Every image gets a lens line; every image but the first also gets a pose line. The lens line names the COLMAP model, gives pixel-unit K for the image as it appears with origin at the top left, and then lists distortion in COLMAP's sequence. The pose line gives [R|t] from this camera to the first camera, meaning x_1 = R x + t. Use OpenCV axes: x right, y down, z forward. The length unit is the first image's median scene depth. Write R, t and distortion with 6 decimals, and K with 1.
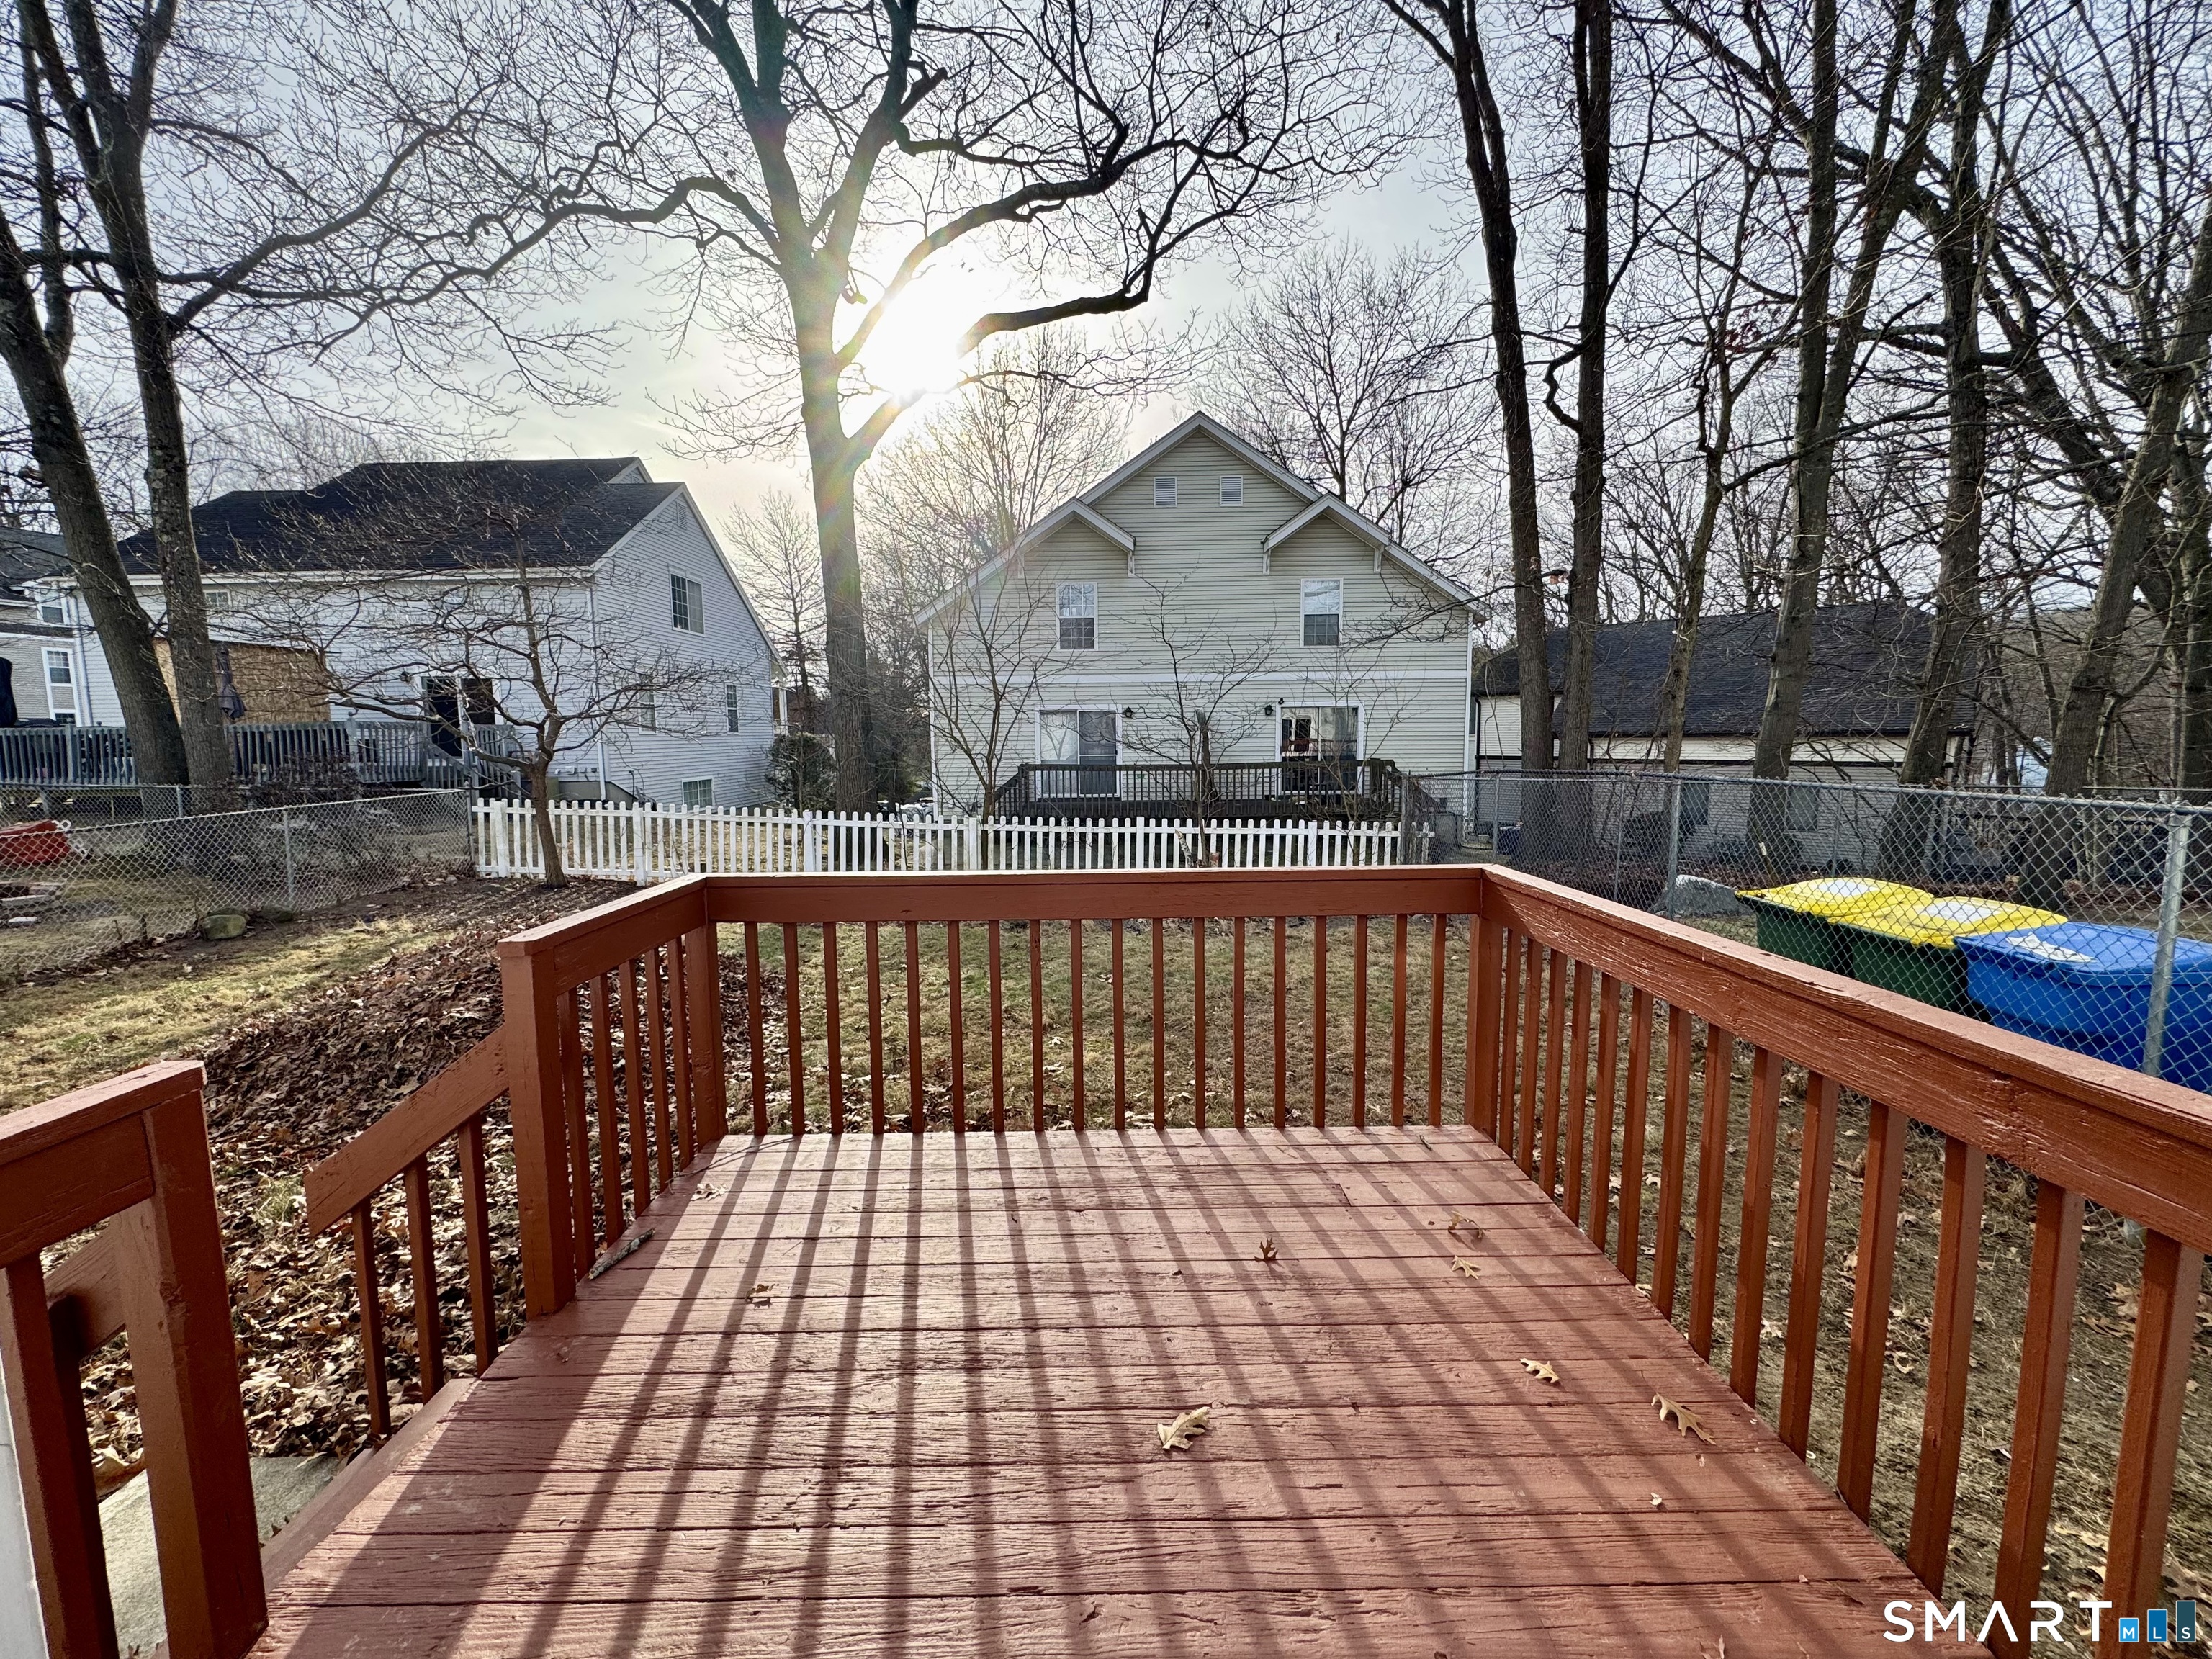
lens RADIAL K [[876.6, 0, 1103.4], [0, 876.6, 821.5], [0, 0, 1]] dist [0.000339, 0.000139]
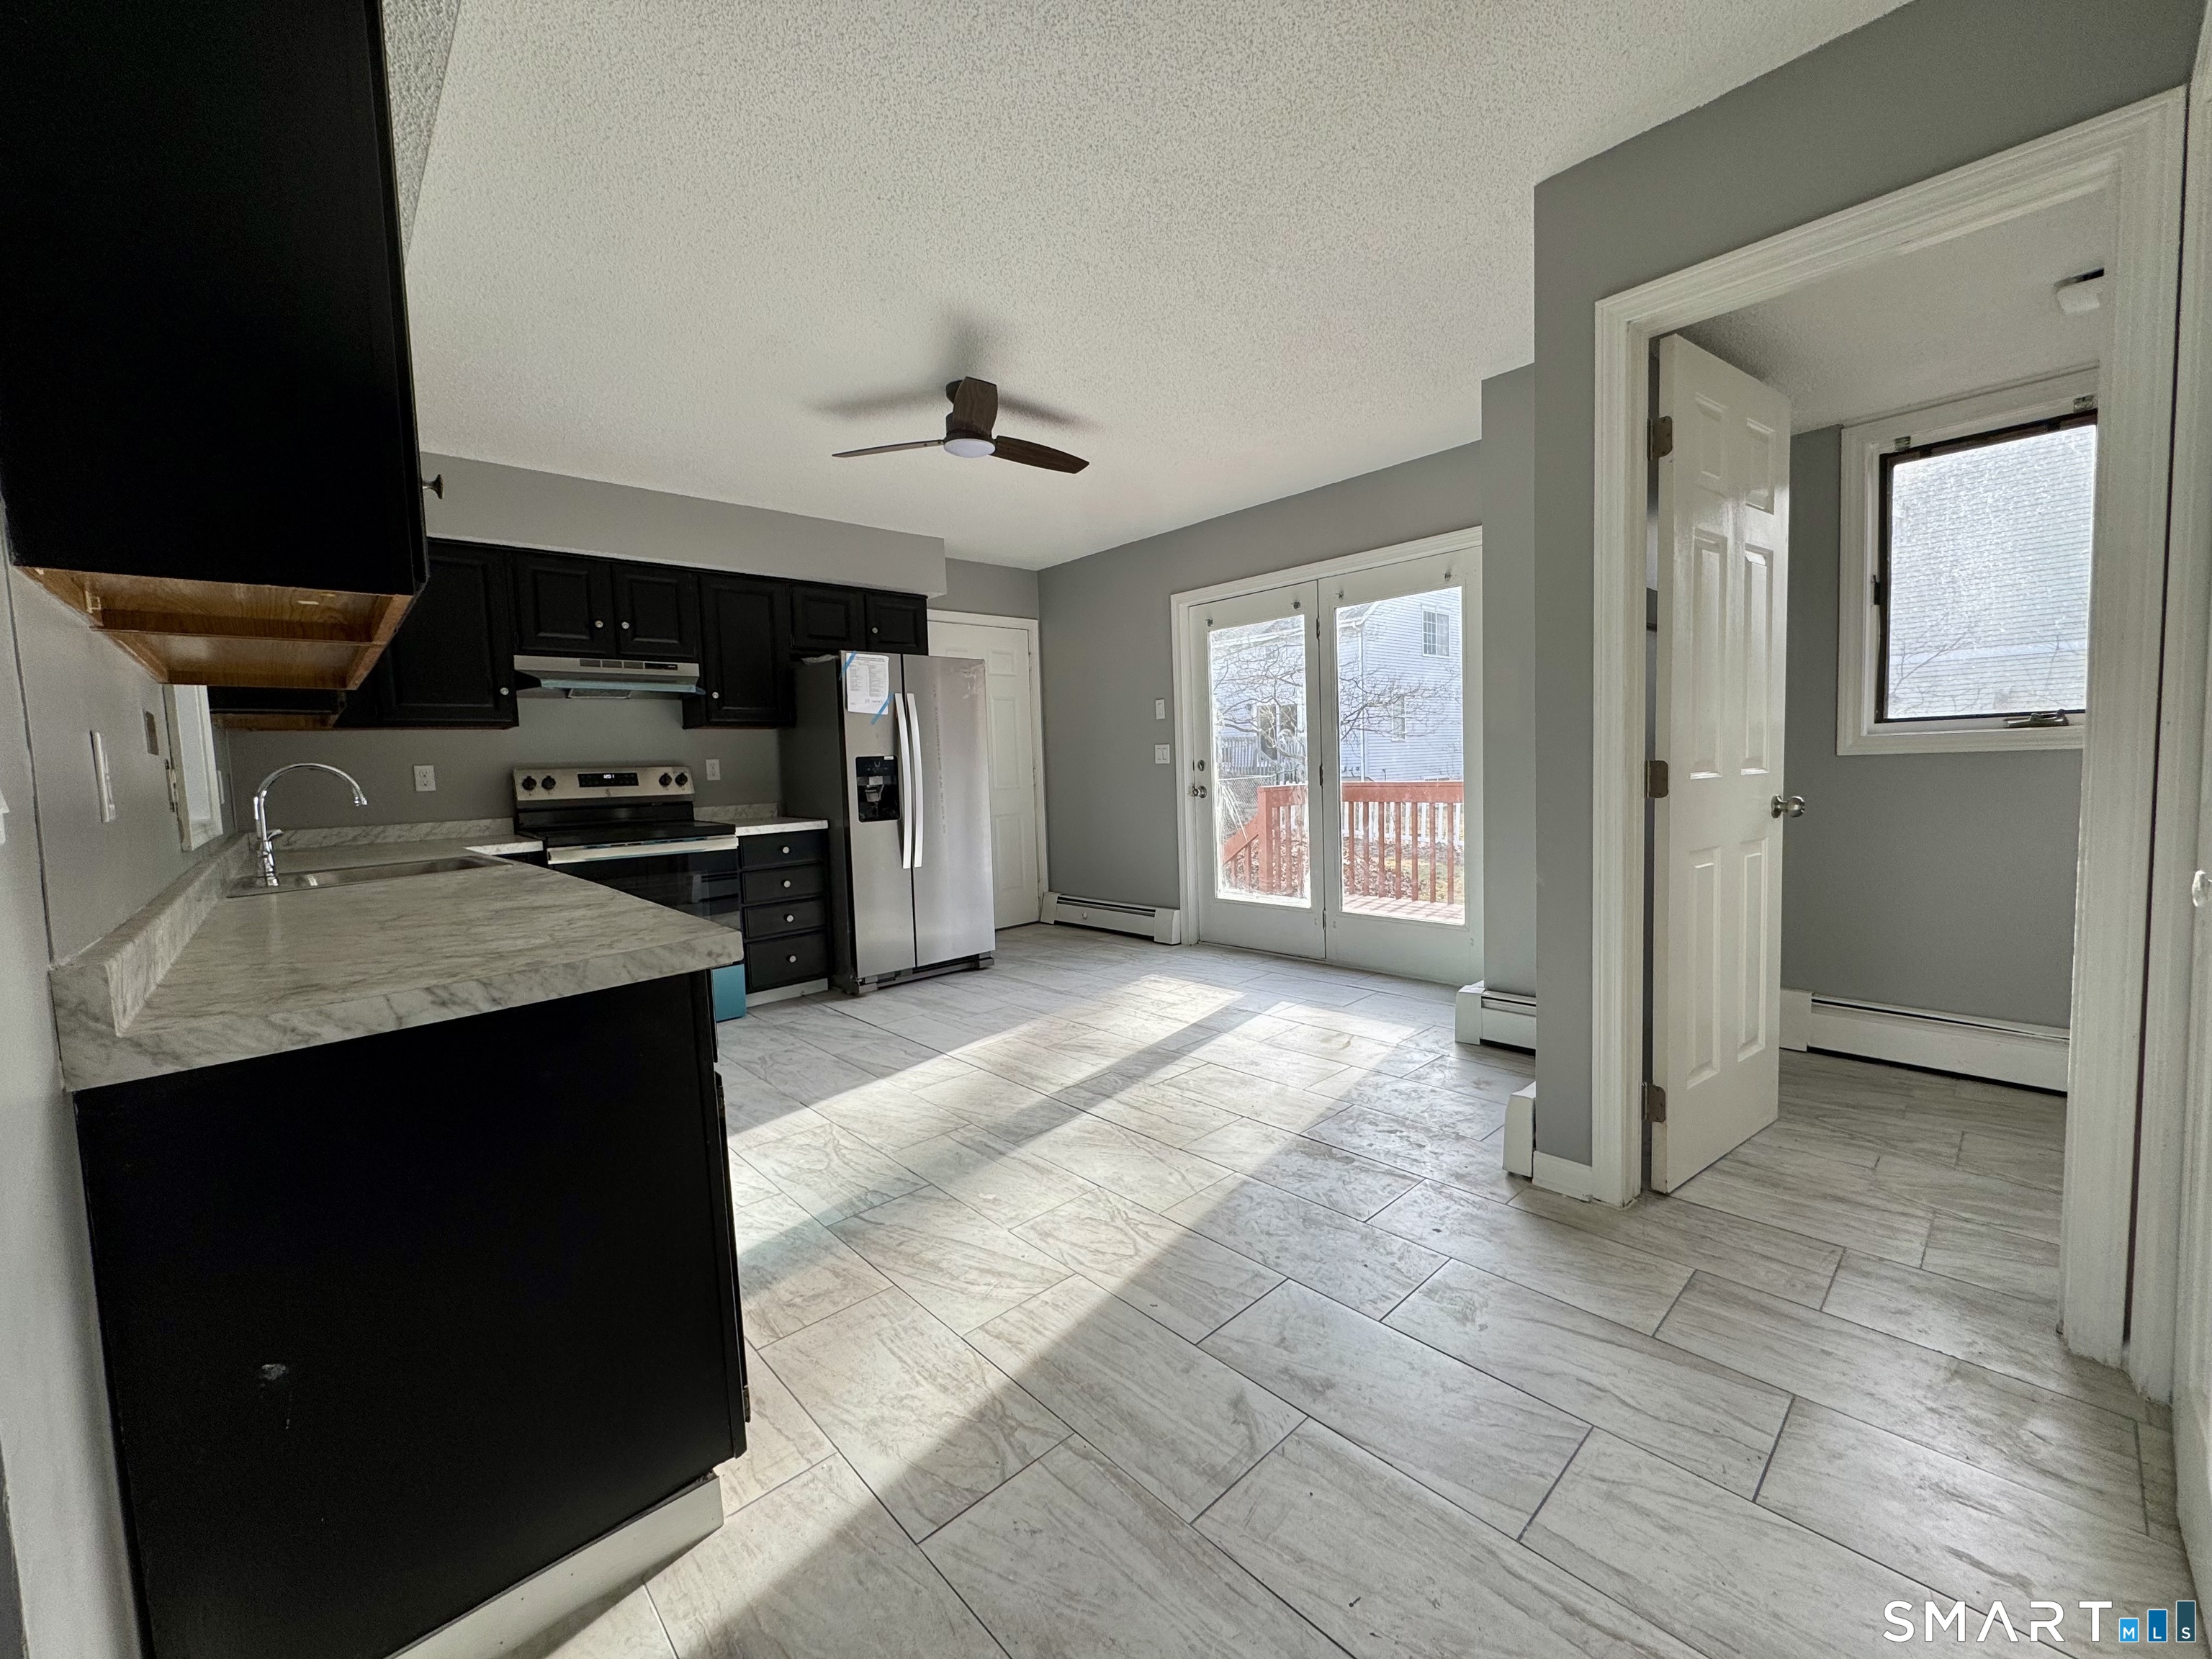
lens RADIAL K [[876.6, 0, 1103.4], [0, 876.6, 821.5], [0, 0, 1]] dist [0.000339, 0.000139]
pose [[0.669795, 0.038723, -0.741536, 0.179121], [-0.049749, 0.998736, 0.007218, 0.037064], [0.740878, 0.032056, 0.670874, -0.211660]]
